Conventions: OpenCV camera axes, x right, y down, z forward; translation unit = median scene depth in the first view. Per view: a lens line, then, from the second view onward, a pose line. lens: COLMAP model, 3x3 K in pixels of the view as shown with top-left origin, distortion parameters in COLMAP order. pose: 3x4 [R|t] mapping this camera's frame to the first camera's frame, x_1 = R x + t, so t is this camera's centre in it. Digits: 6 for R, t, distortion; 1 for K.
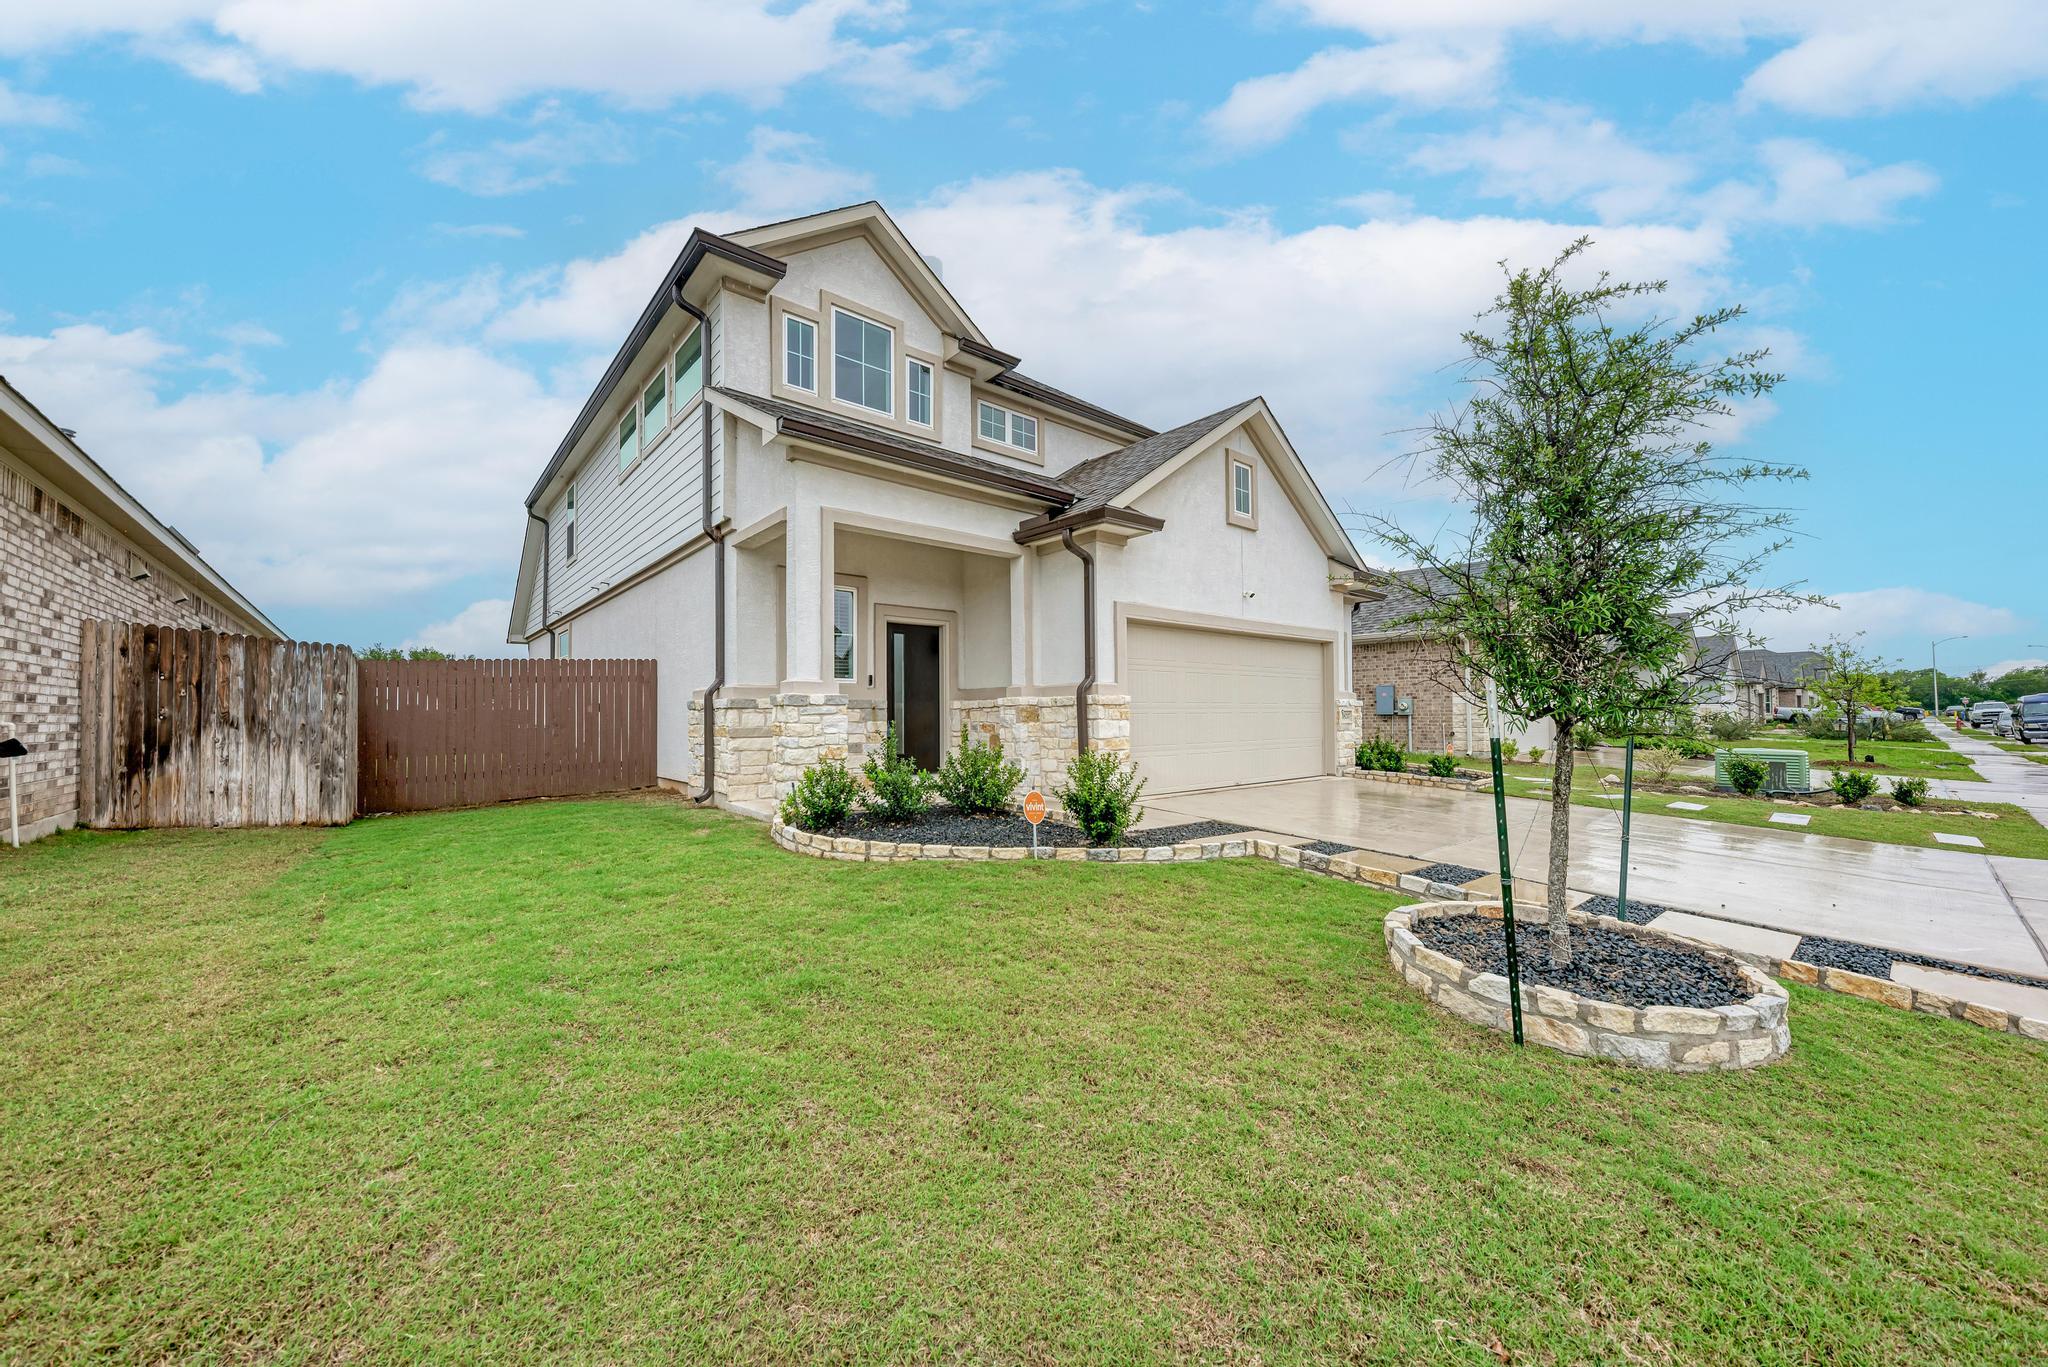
lens RADIAL K [[749.0, 0, 1022.3], [0, 749.0, 691.7], [0, 0, 1]] dist [0.000387, -0.000152]
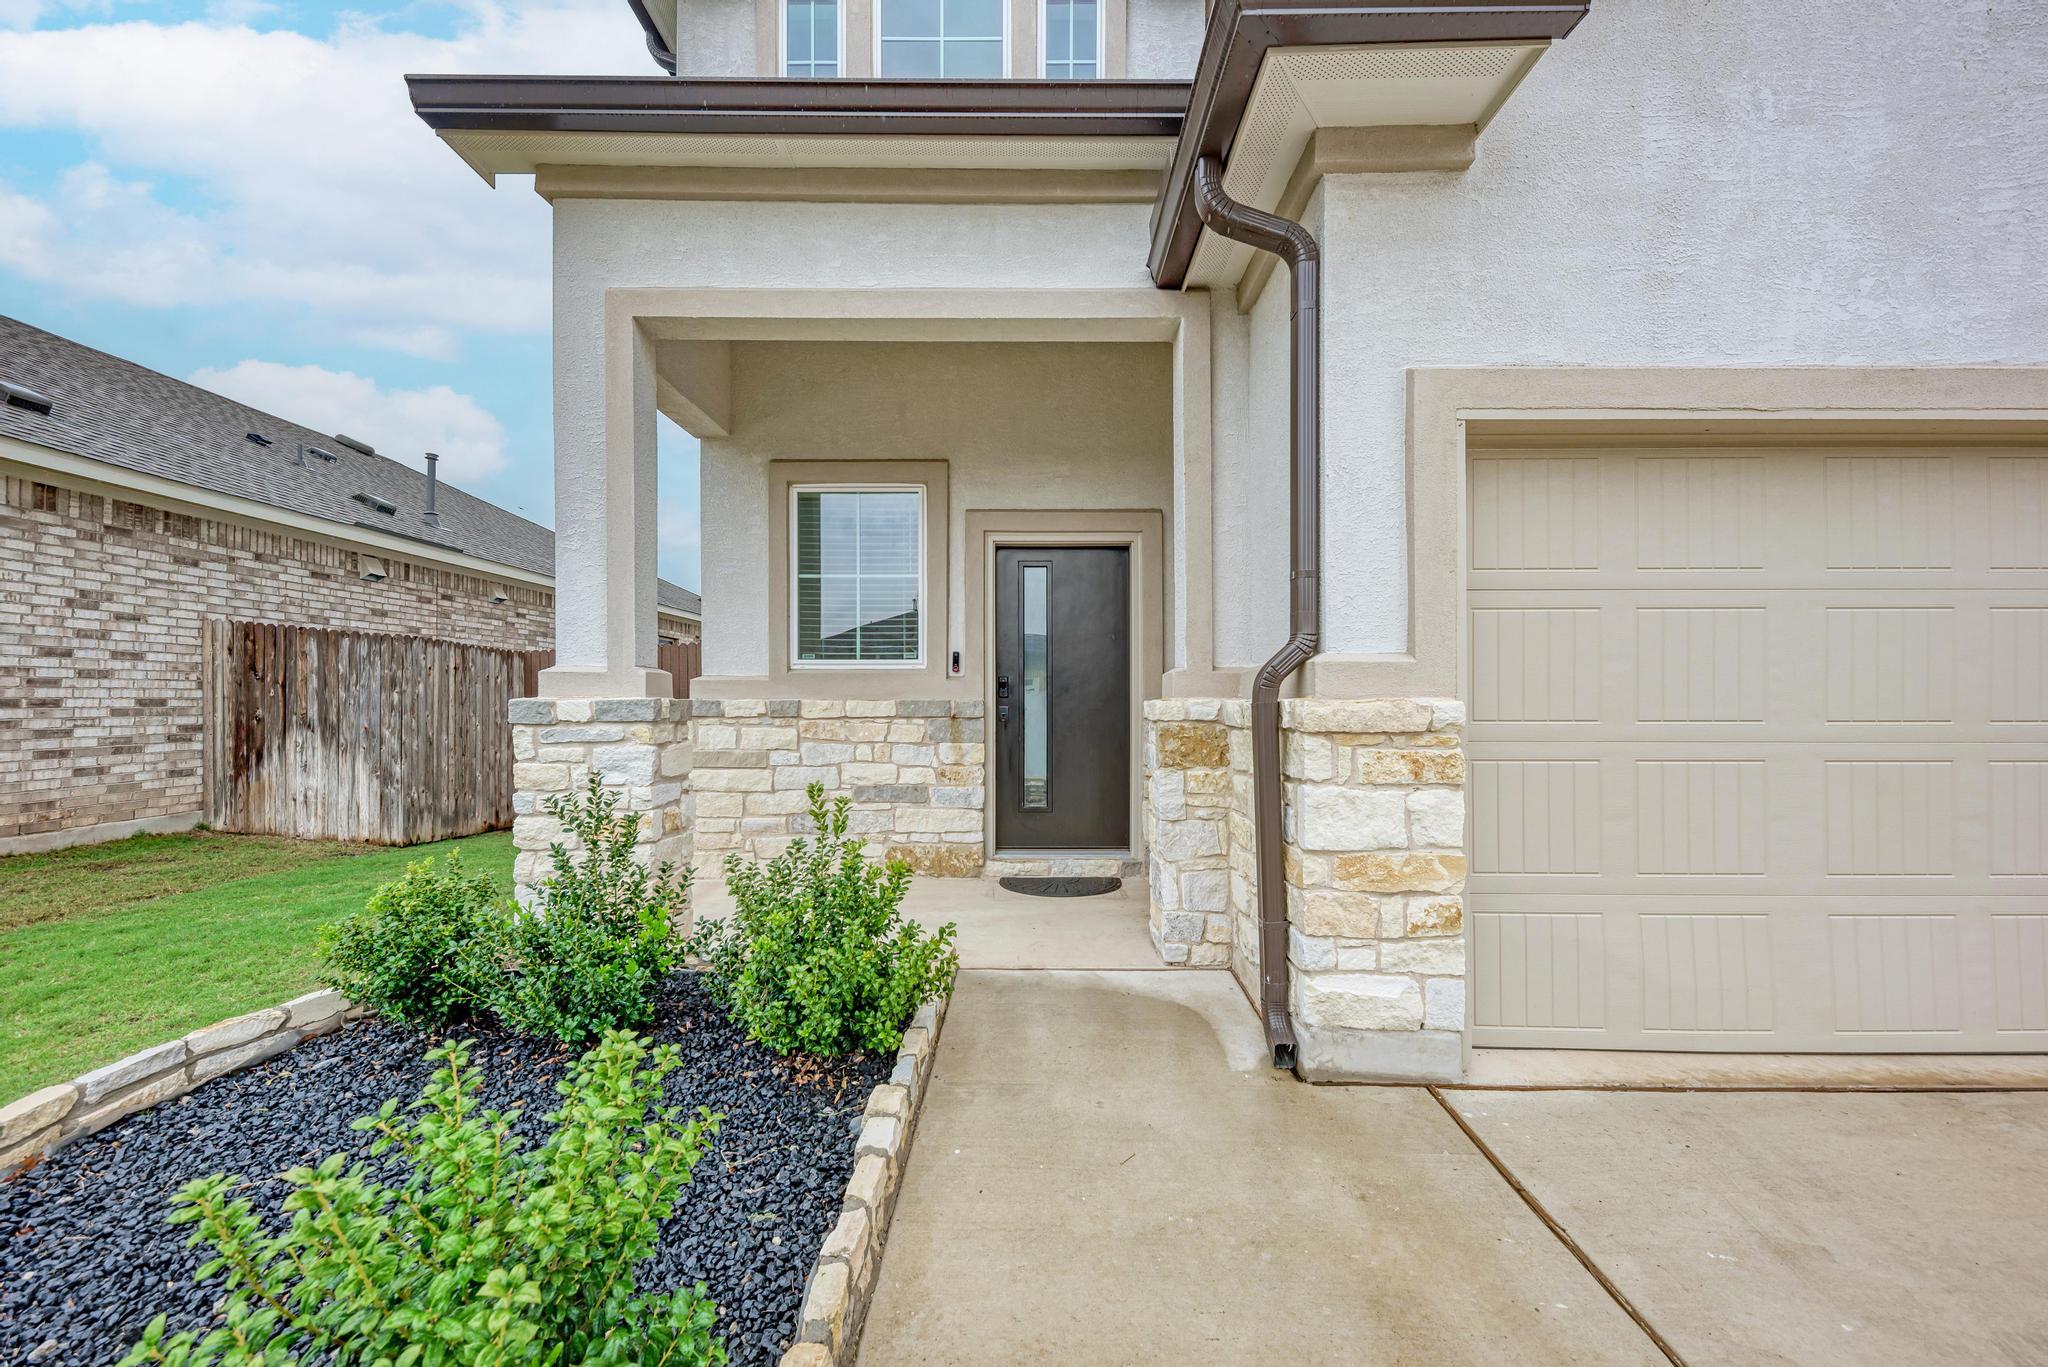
lens RADIAL K [[831.1, 0, 1024.0], [0, 831.1, 683.5], [0, 0, 1]] dist [0.003217, -0.000302]
pose [[0.756309, -0.003402, -0.654206, 0.251278], [0.014339, 0.999832, 0.011377, -0.007631], [0.654058, -0.017985, 0.756231, 0.751157]]
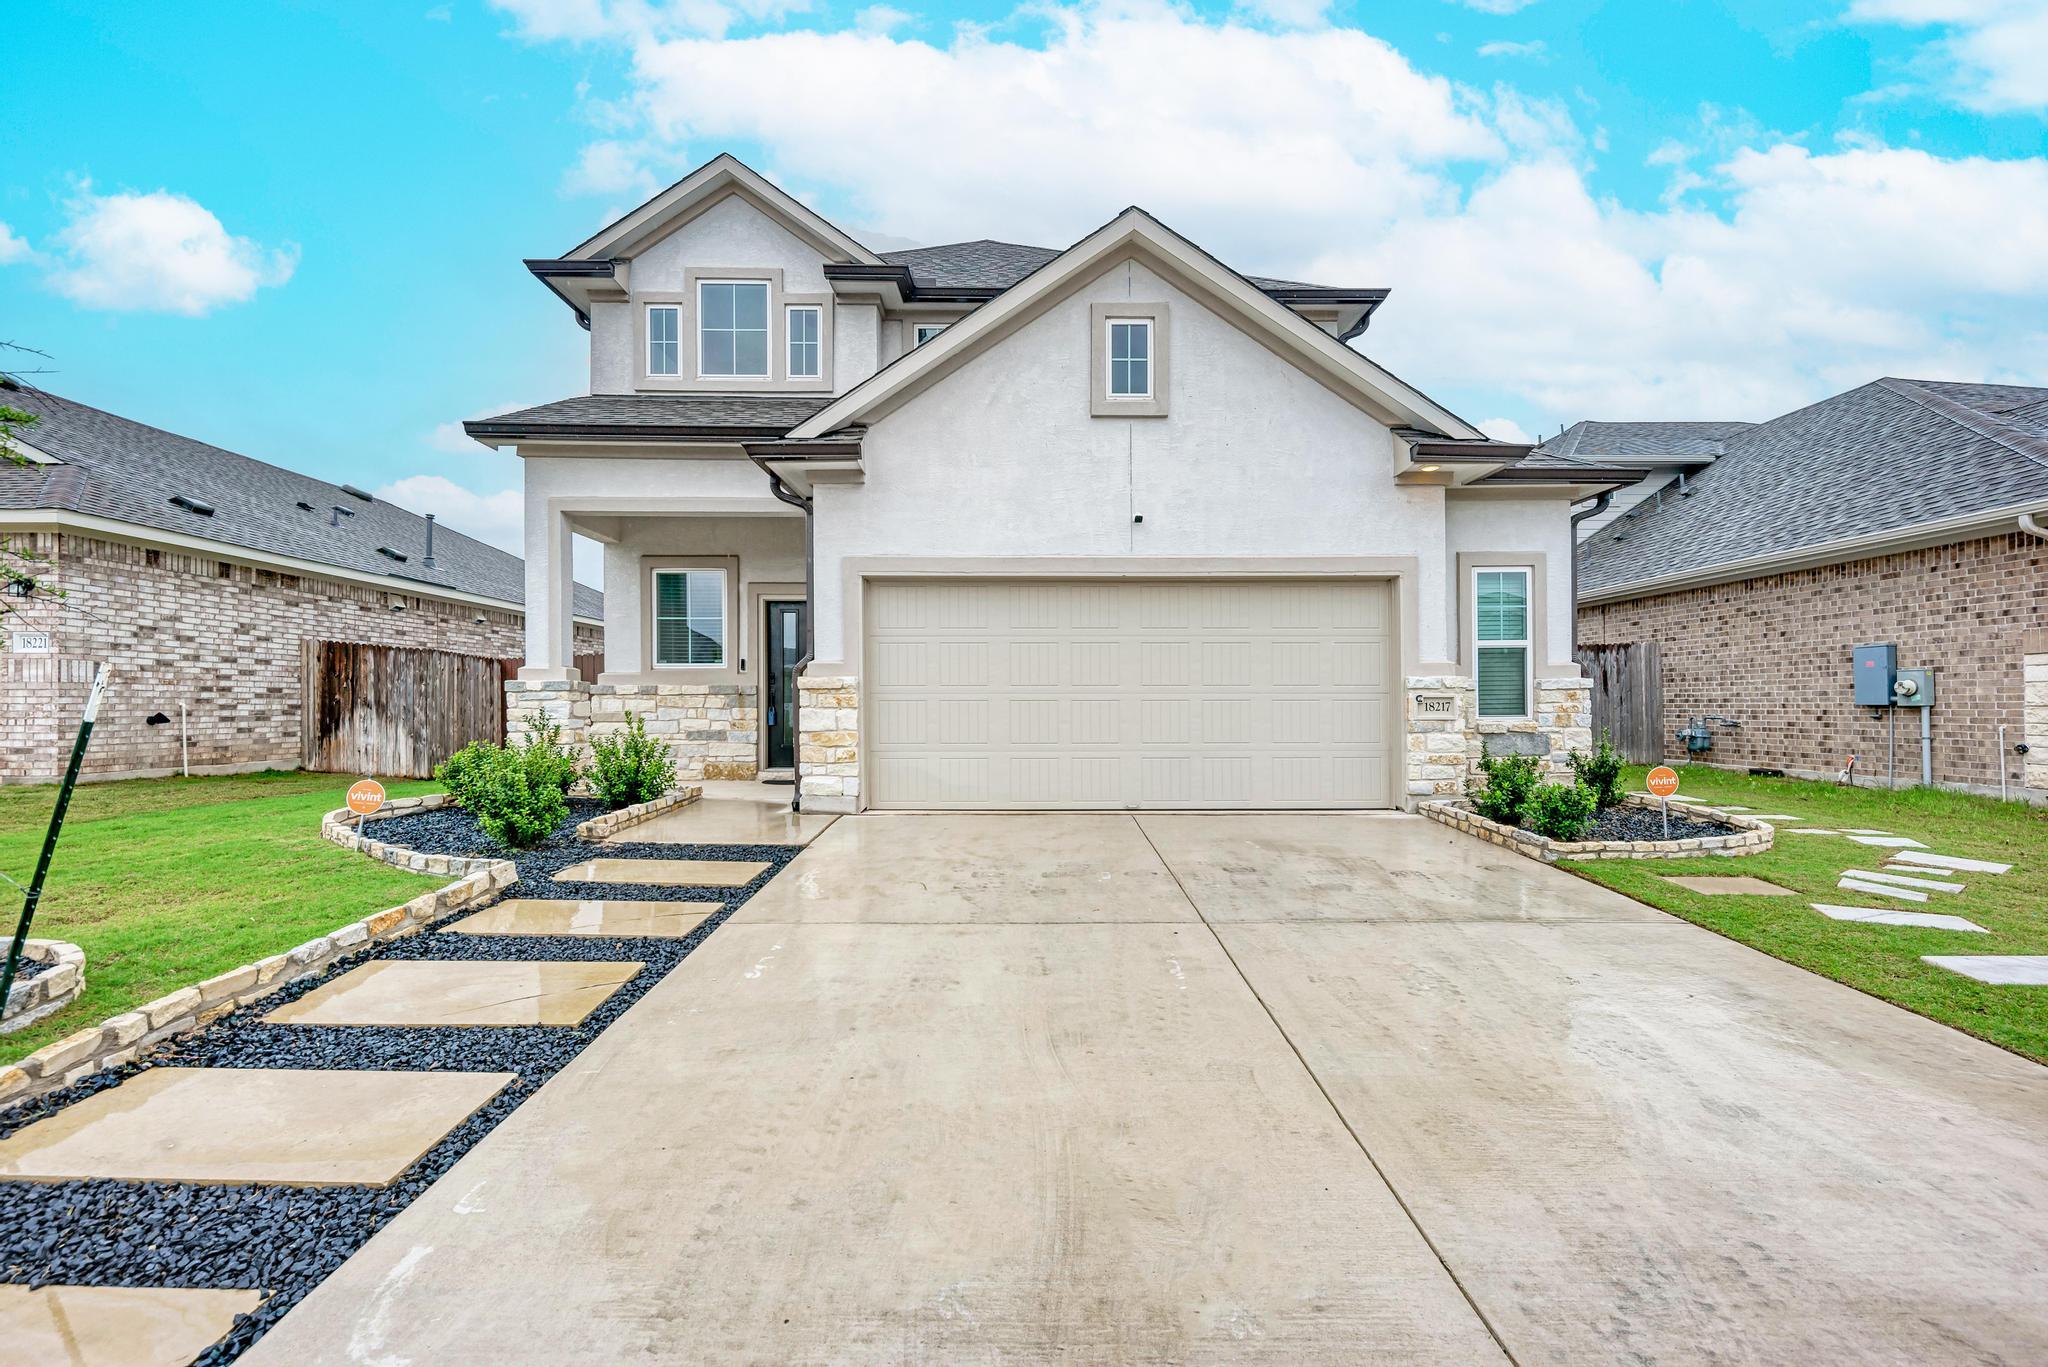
lens RADIAL K [[863.1, 0, 1022.5], [0, 863.1, 689.7], [0, 0, 1]] dist [0.007828, 0.000228]
pose [[0.766583, -0.005106, -0.642125, 0.957921], [0.015773, 0.999816, 0.010881, 0.012767], [0.641951, -0.018469, 0.766523, 0.486308]]
